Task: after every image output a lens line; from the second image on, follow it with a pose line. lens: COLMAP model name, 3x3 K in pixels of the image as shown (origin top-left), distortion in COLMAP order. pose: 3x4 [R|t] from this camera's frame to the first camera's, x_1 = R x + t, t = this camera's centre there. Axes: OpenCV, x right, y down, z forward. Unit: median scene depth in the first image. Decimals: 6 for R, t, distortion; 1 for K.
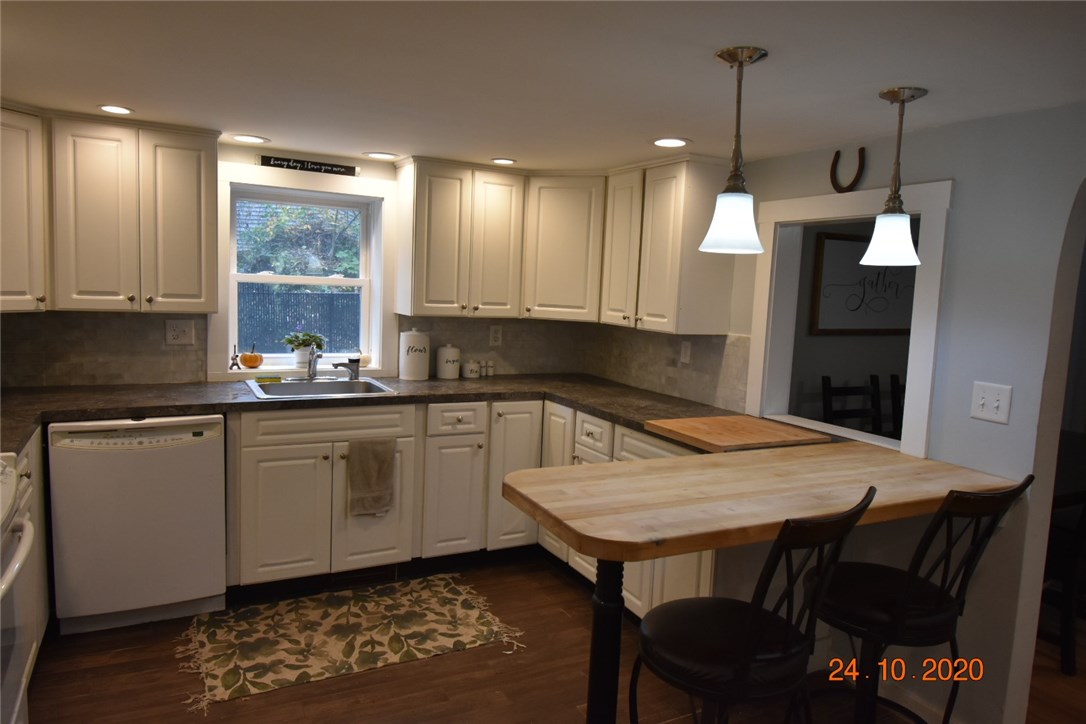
lens RADIAL K [[713.7, 0, 543.0], [0, 713.7, 362.0], [0, 0, 1]] dist [0.001811, -0.005184]
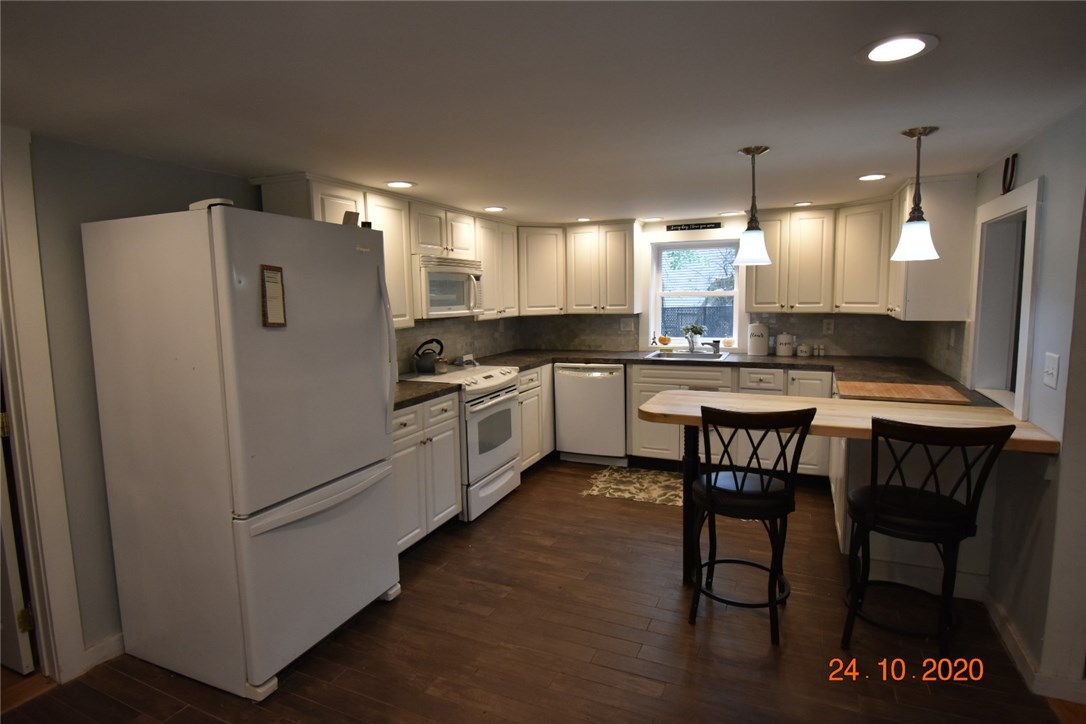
lens RADIAL K [[569.4, 0, 543.0], [0, 569.4, 362.0], [0, 0, 1]] dist [-0.000473, -0.000652]
pose [[0.625656, 0.039399, -0.779104, 0.605901], [-0.039762, 0.999036, 0.018590, 0.043777], [0.779085, 0.019347, 0.626619, -0.146911]]
